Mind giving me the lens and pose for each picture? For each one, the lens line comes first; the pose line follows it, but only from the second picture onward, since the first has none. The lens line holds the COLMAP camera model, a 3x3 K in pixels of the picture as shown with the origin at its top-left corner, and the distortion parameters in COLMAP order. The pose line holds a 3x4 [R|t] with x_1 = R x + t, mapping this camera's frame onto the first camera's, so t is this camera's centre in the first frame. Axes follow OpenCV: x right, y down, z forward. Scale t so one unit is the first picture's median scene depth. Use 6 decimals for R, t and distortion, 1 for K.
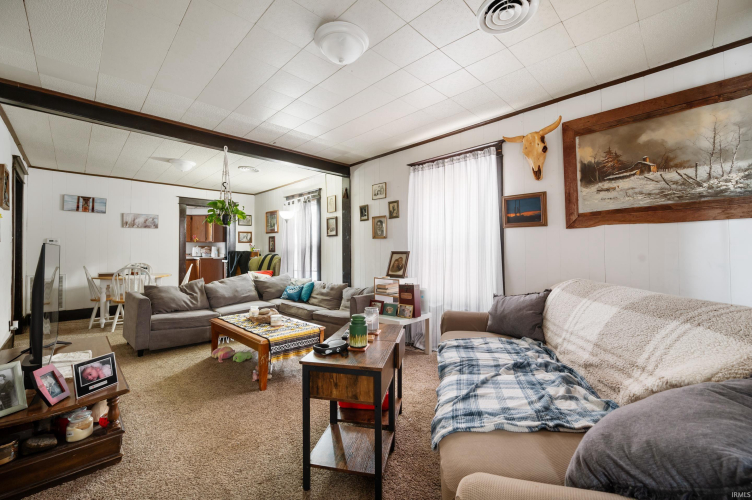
lens RADIAL K [[302.8, 0, 376.0], [0, 302.8, 250.0], [0, 0, 1]] dist [0.000548, 0.000005]
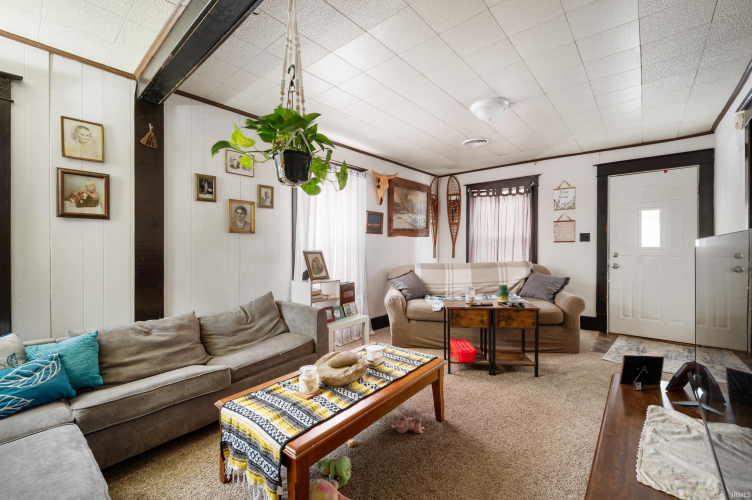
lens RADIAL K [[321.7, 0, 374.7], [0, 321.7, 255.0], [0, 0, 1]] dist [-0.001563, -0.000192]
pose [[-0.094105, -0.015044, 0.995449, -0.775787], [0.010489, 0.999815, 0.016102, 0.003118], [-0.995507, 0.011957, -0.093930, 0.805020]]
